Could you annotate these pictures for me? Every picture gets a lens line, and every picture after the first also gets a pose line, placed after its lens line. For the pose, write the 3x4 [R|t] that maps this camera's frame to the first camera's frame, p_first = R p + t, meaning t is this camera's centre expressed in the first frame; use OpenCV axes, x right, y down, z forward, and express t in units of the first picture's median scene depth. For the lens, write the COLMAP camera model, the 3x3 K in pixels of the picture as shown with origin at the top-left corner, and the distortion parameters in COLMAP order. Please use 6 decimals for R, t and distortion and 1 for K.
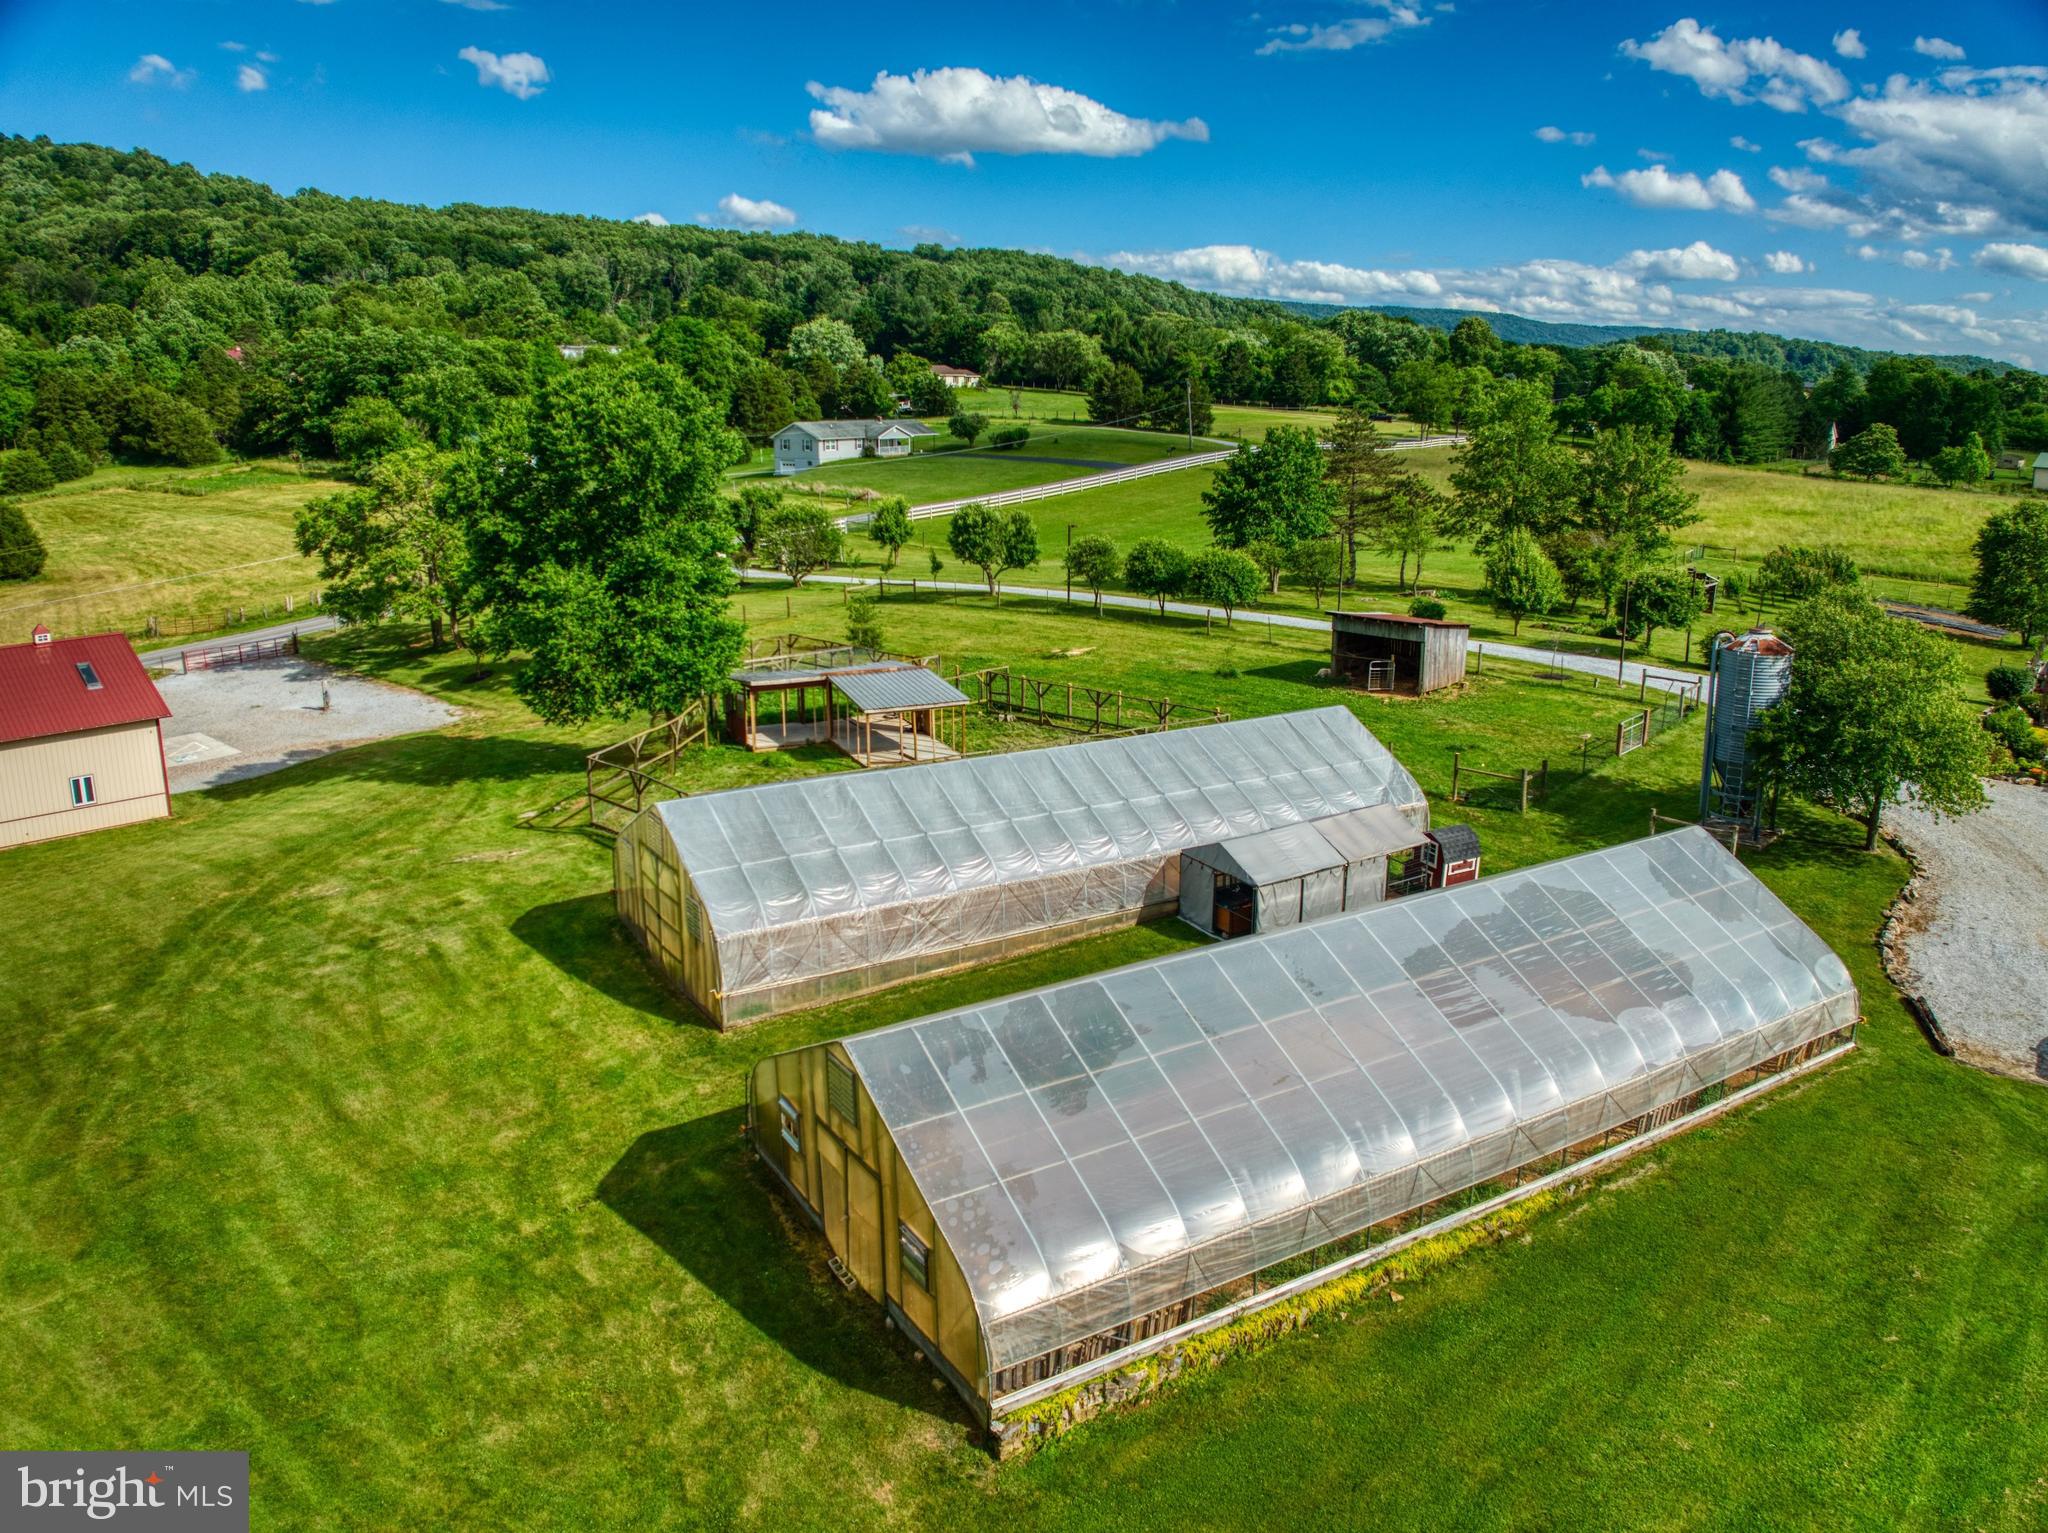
lens RADIAL K [[1464.1, 0, 1031.8], [0, 1464.1, 768.3], [0, 0, 1]] dist [-0.109796, -0.000750]
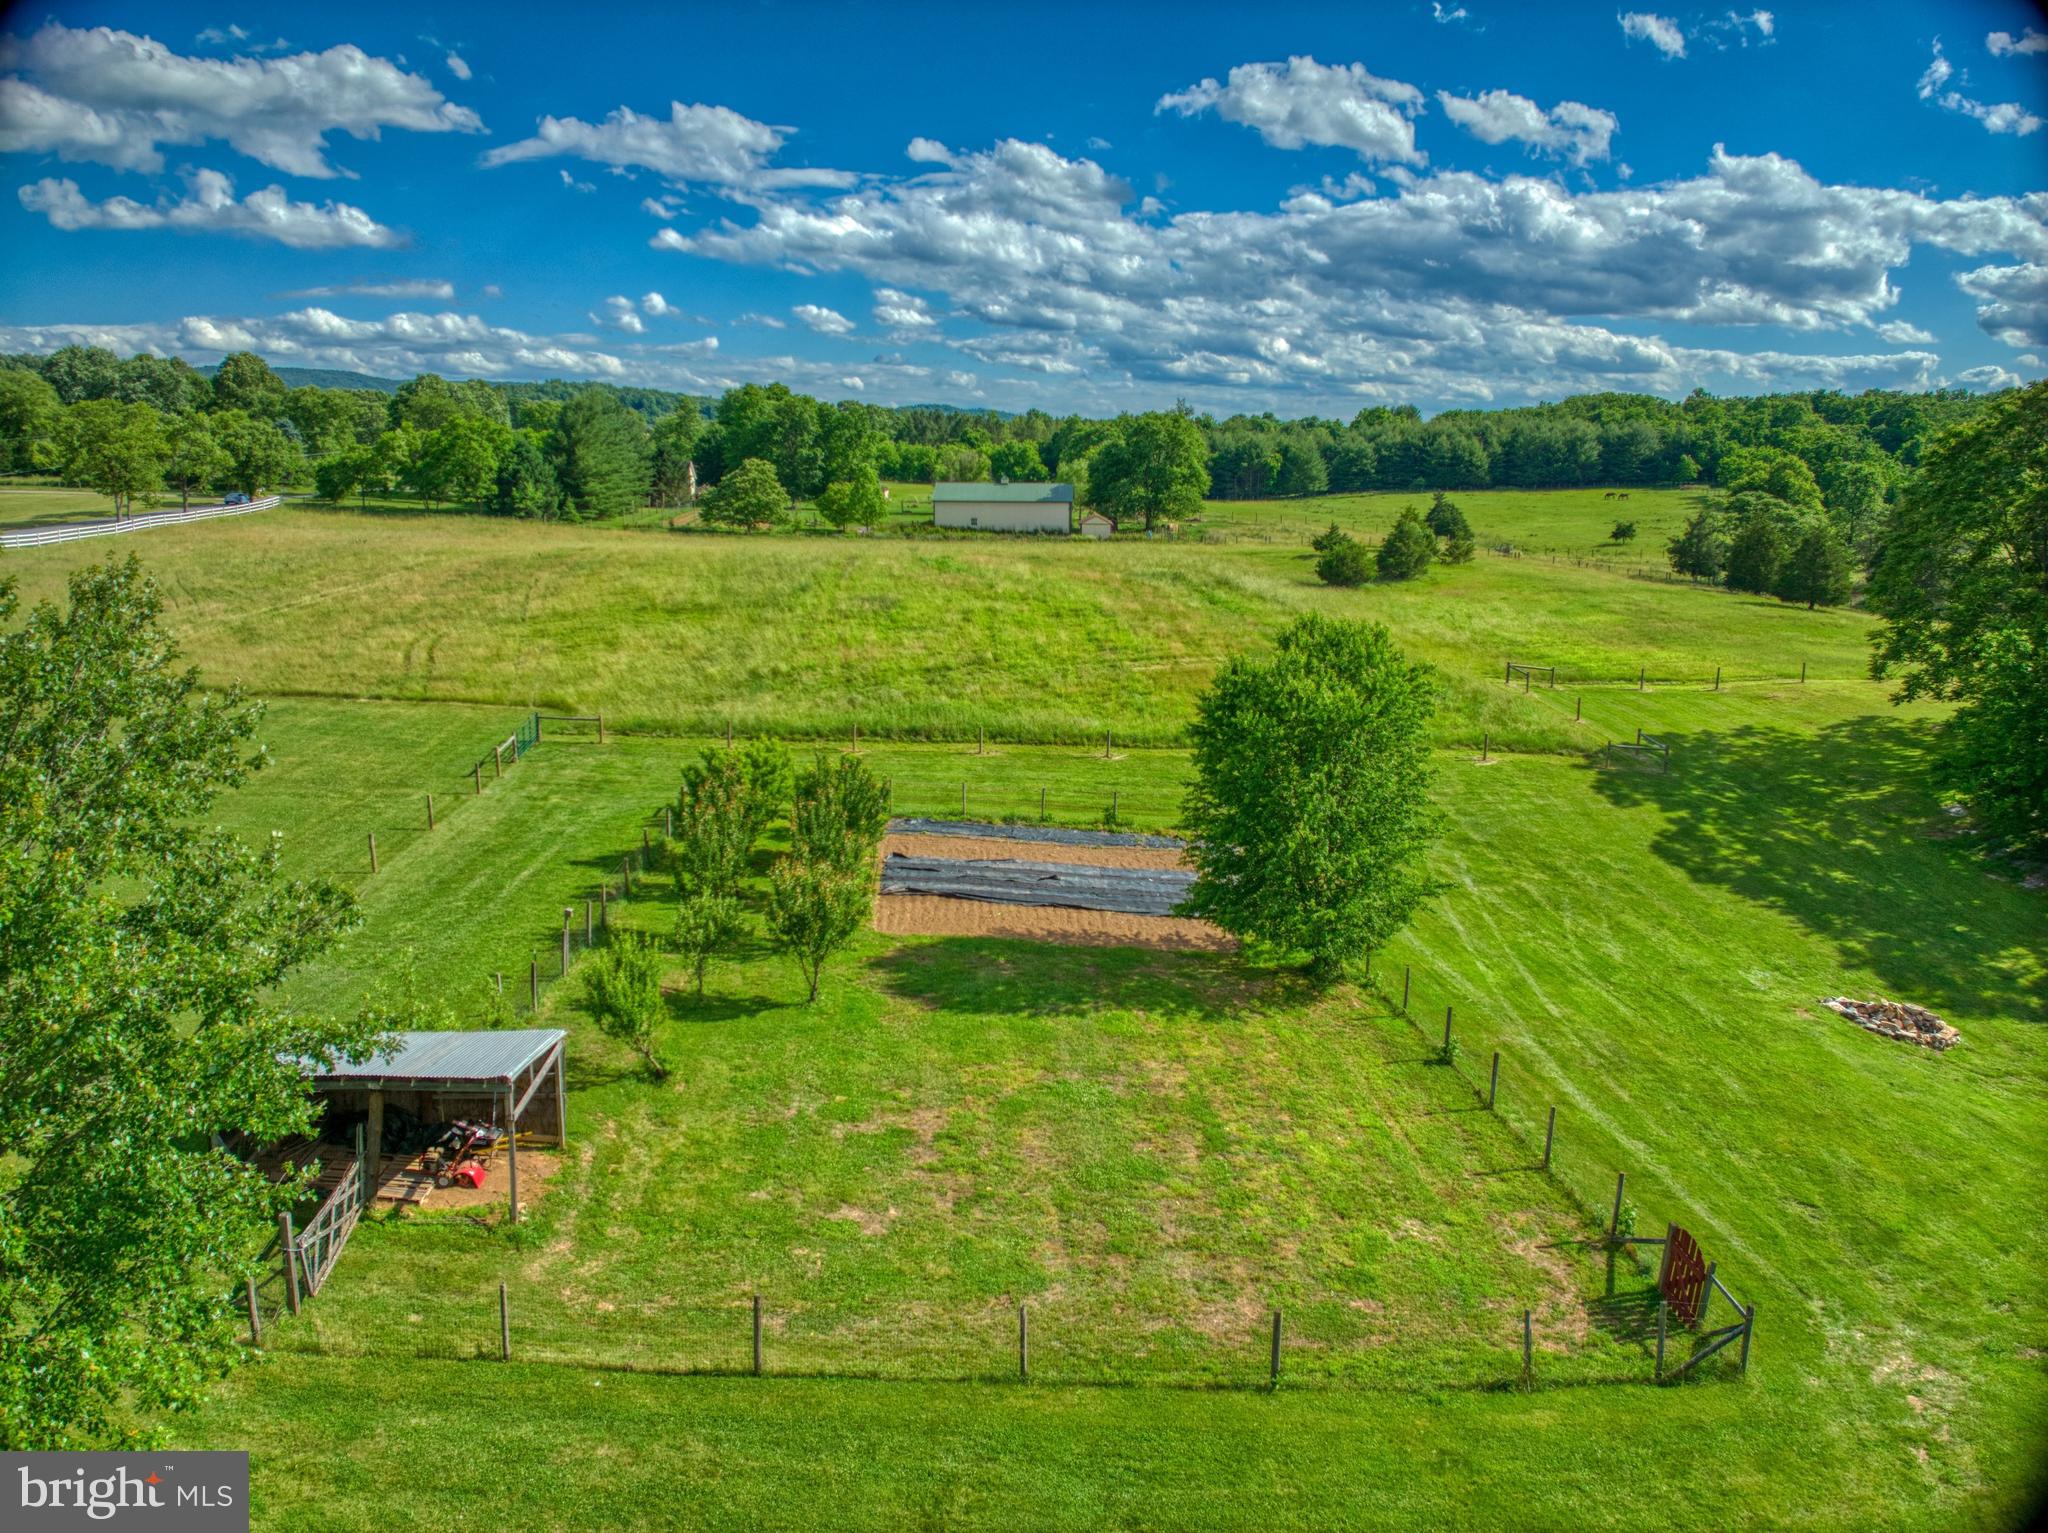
lens RADIAL K [[1429.5, 0, 1015.2], [0, 1429.5, 768.0], [0, 0, 1]] dist [-0.113120, -0.007595]
pose [[0.736219, -0.147967, 0.660370, 0.147485], [0.167665, 0.985263, 0.033842, -0.070432], [-0.655645, 0.085806, 0.750178, 0.288874]]
